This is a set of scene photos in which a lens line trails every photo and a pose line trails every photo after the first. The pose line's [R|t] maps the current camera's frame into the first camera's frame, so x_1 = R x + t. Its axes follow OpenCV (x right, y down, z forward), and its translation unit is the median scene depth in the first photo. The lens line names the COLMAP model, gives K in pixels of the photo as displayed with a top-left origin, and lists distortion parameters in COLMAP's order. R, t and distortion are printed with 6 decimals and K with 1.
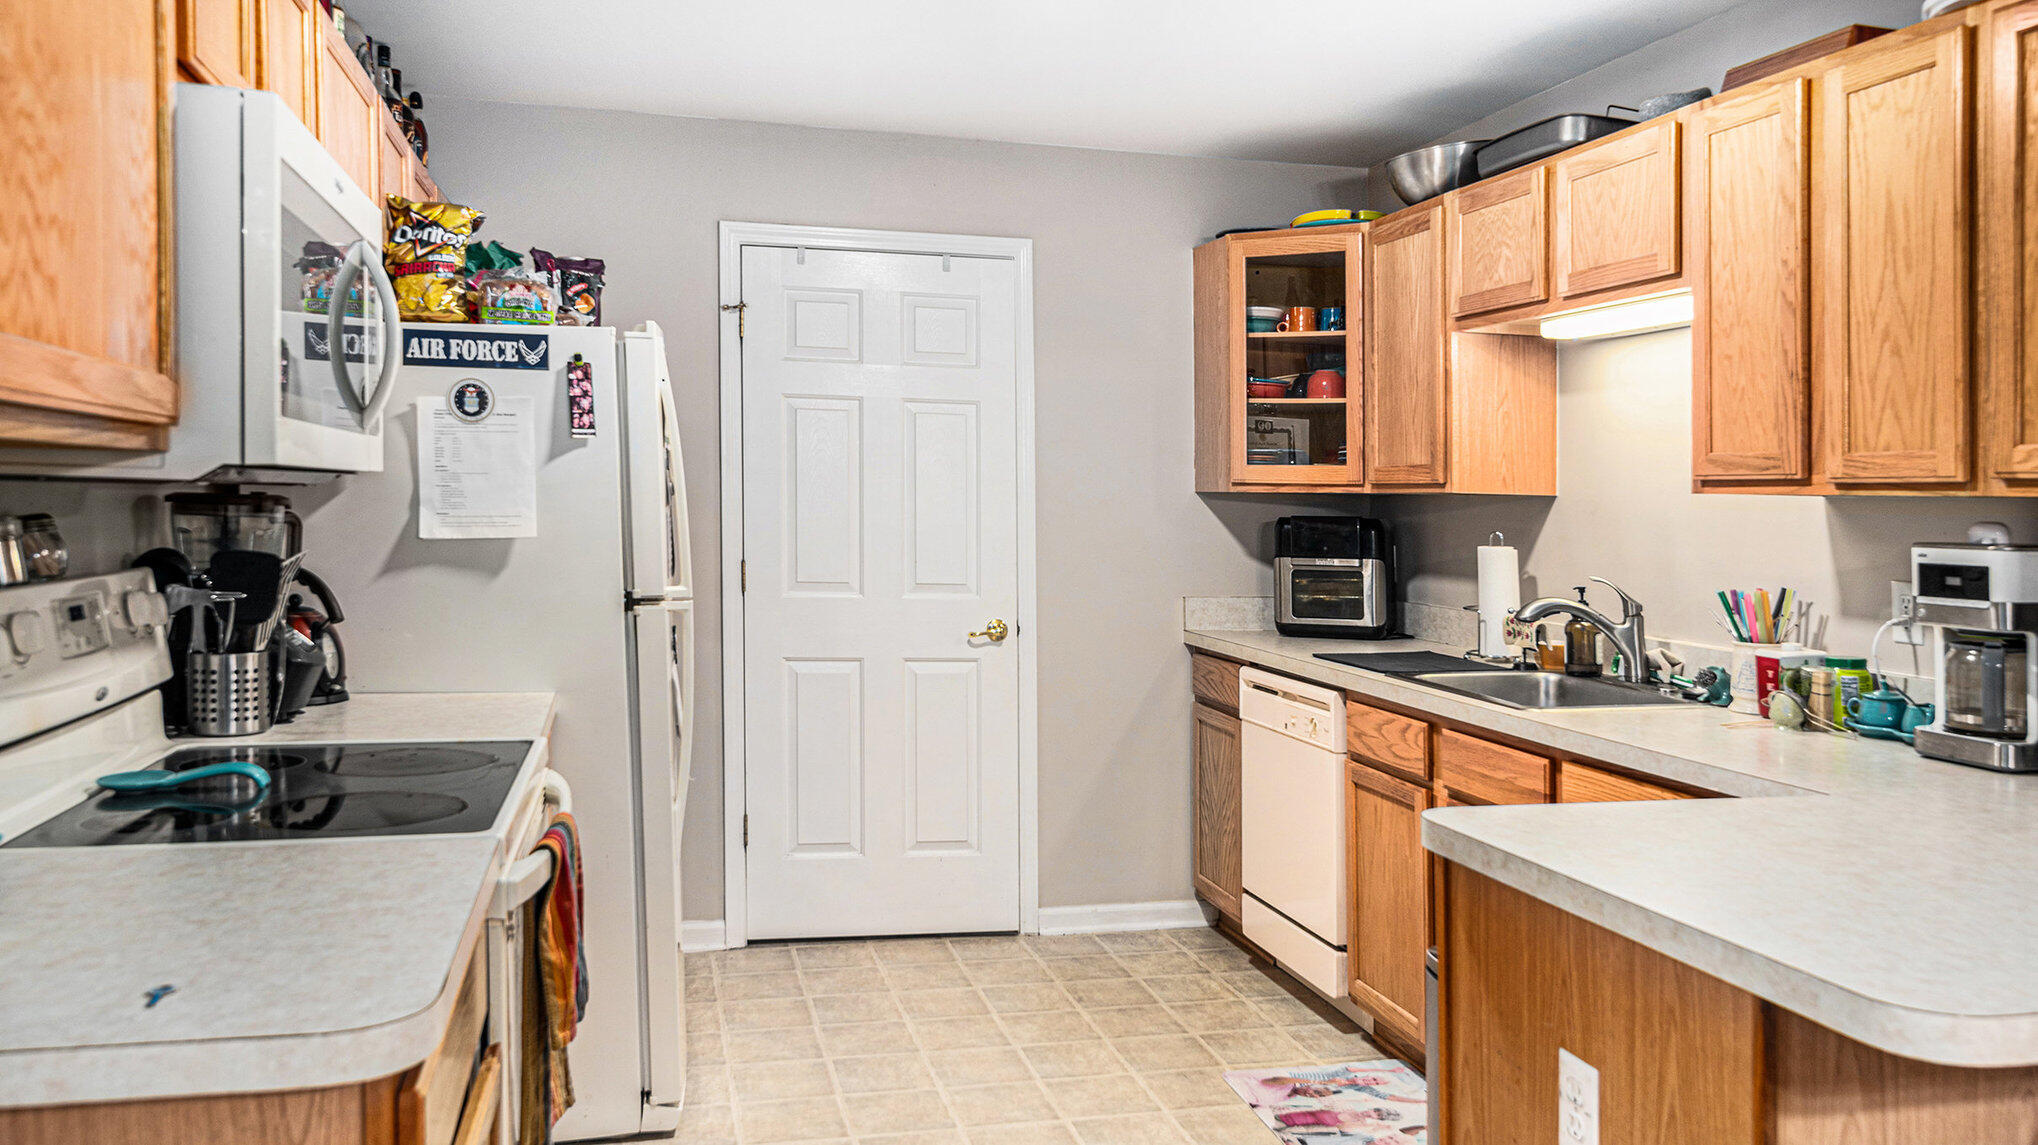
lens RADIAL K [[1537.6, 0, 1061.7], [0, 1537.6, 483.8], [0, 0, 1]] dist [0.020282, -0.018446]
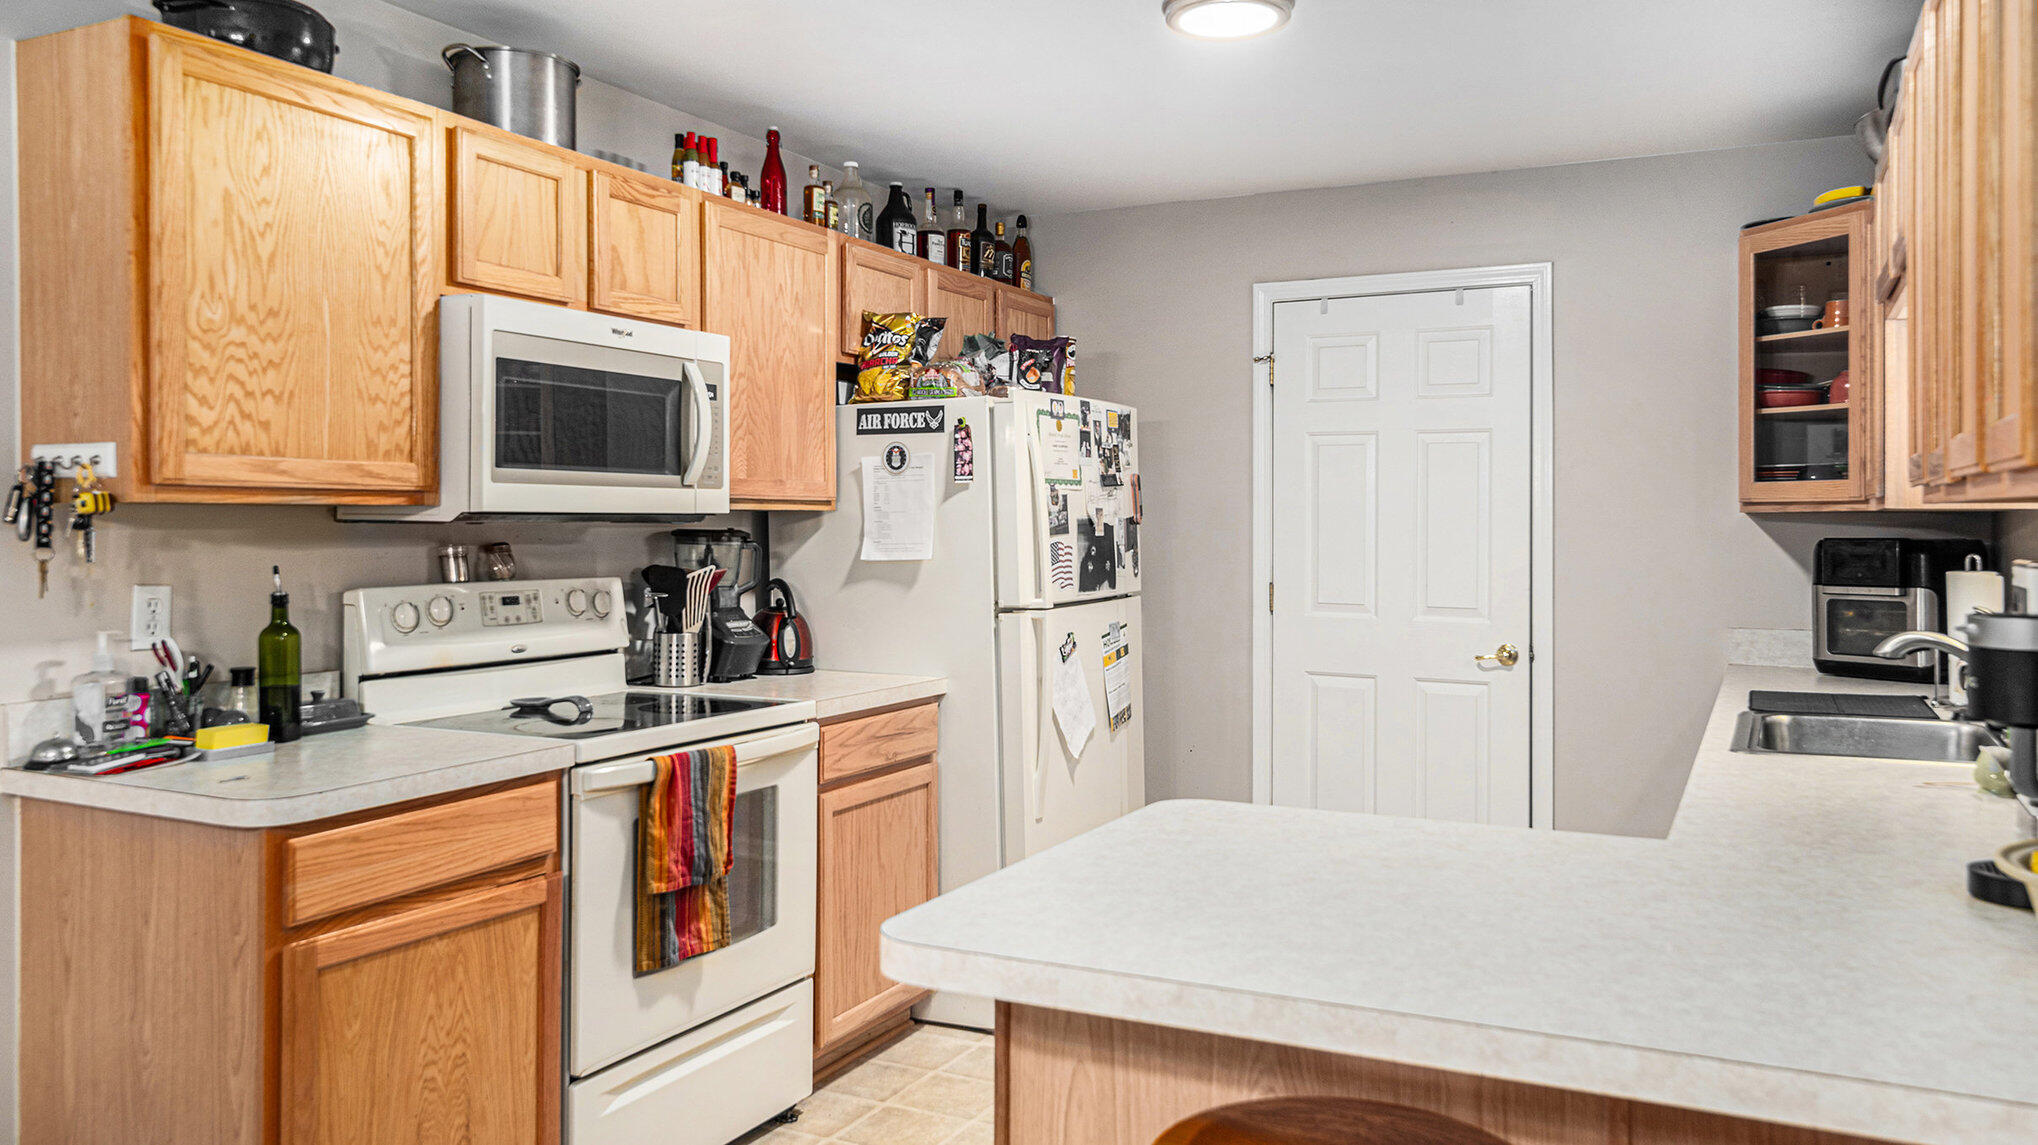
lens RADIAL K [[1537.6, 0, 1074.4], [0, 1537.6, 508.5], [0, 0, 1]] dist [0.020282, -0.018446]
pose [[0.762158, -0.023787, -0.646954, 0.611954], [0.019473, 0.999715, -0.013817, 0.011753], [0.647099, -0.002067, 0.762403, 0.074068]]
